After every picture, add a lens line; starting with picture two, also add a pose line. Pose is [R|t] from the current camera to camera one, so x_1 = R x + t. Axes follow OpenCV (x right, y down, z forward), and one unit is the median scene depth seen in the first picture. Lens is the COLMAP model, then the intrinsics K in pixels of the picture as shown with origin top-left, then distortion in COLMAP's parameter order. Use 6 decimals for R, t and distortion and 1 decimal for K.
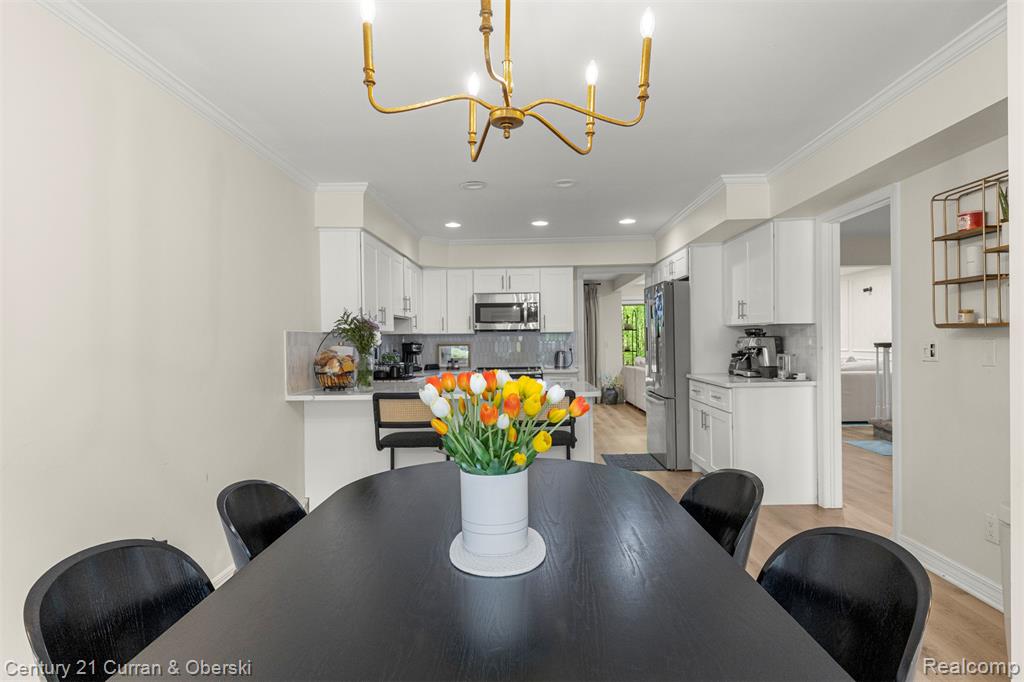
lens RADIAL K [[557.0, 0, 513.8], [0, 557.0, 347.1], [0, 0, 1]] dist [-0.000963, -0.000131]
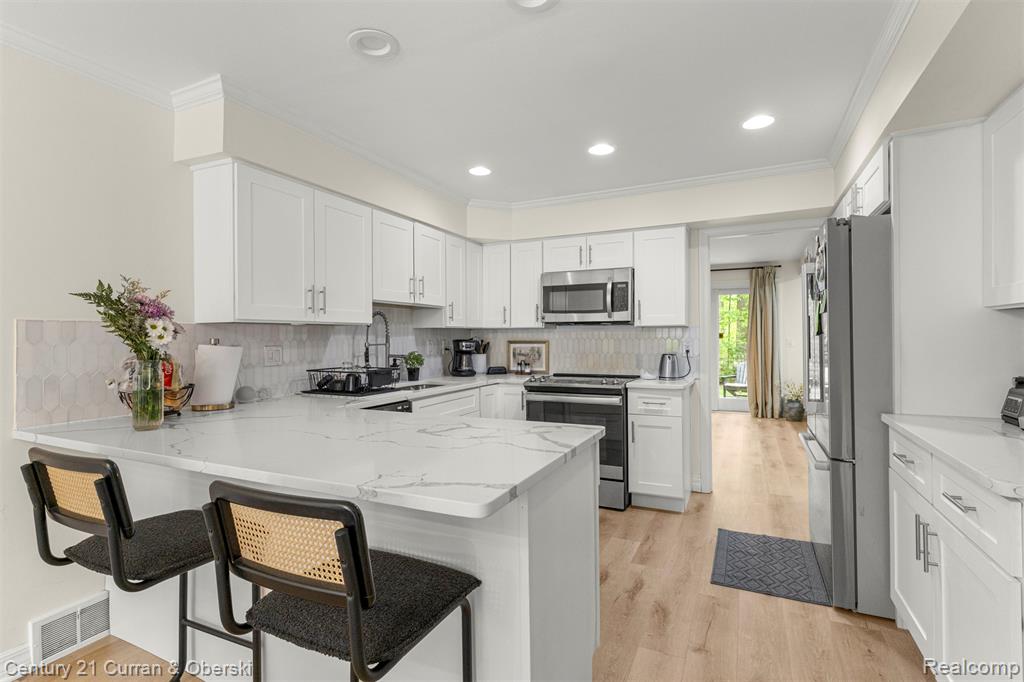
lens RADIAL K [[477.4, 0, 513.6], [0, 477.4, 339.2], [0, 0, 1]] dist [-0.012433, -0.000431]
pose [[0.913010, 0.011100, -0.407786, 0.150830], [-0.013050, 0.999913, -0.002000, -0.007074], [0.407728, 0.007147, 0.913076, 0.408885]]
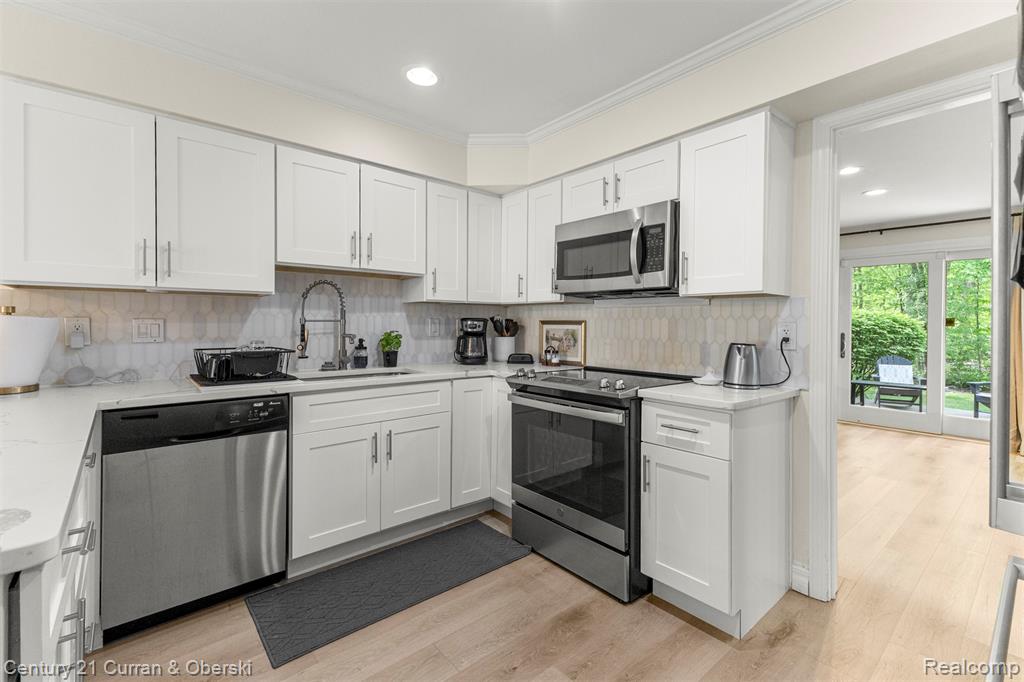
lens RADIAL K [[452.8, 0, 515.2], [0, 452.8, 328.2], [0, 0, 1]] dist [0.021580, 0.000022]
pose [[0.671468, 0.027976, -0.740506, 0.217212], [-0.026158, 0.999559, 0.014044, -0.003748], [0.740572, 0.009940, 0.671904, 0.683324]]
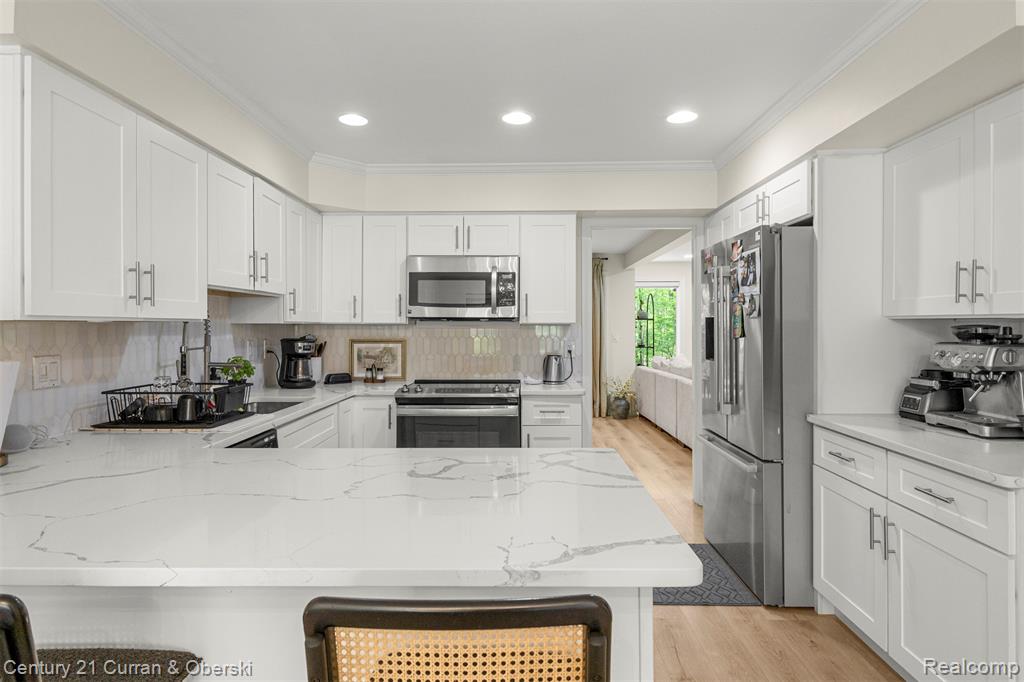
lens RADIAL K [[571.1, 0, 508.3], [0, 571.1, 330.4], [0, 0, 1]] dist [-0.002144, -0.000641]
pose [[0.999884, 0.014992, 0.002510, 0.034471], [-0.014975, 0.999863, -0.006991, -0.014630], [-0.002614, 0.006952, 0.999972, 0.394309]]
